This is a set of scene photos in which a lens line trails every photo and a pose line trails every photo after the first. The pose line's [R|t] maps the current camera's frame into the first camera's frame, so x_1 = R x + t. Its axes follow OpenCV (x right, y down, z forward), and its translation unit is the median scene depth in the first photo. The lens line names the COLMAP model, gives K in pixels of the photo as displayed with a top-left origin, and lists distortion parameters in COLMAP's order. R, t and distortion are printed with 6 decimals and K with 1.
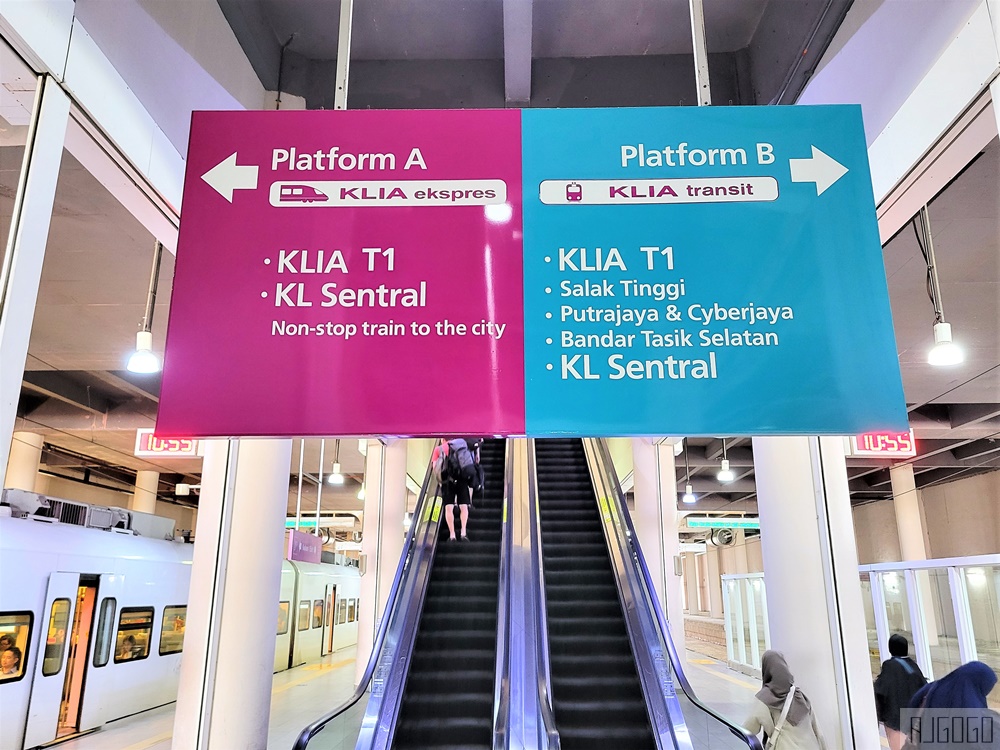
lens RADIAL K [[747.7, 0, 500.0], [0, 747.7, 375.0], [0, 0, 1]] dist [0.031187, -0.004658]
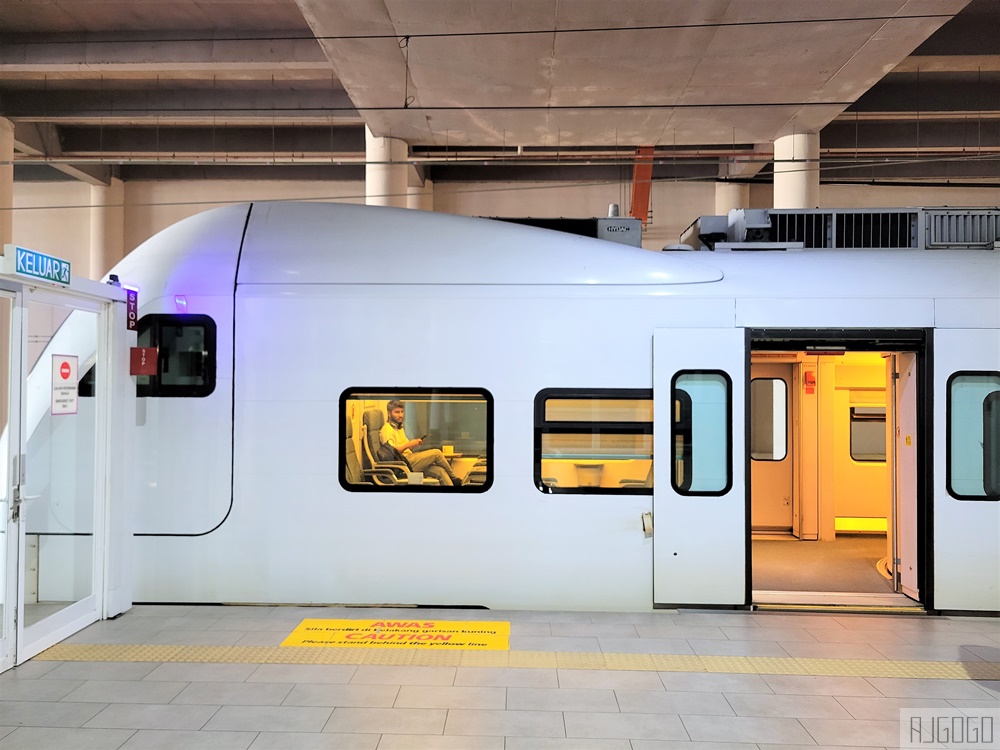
lens RADIAL K [[747.7, 0, 500.0], [0, 747.7, 375.0], [0, 0, 1]] dist [0.031187, -0.004658]
pose [[-0.012348, -0.011127, -0.999862, -0.011670], [0.293427, 0.955875, -0.014262, 0.229537], [0.955902, -0.293562, -0.008538, 0.759250]]
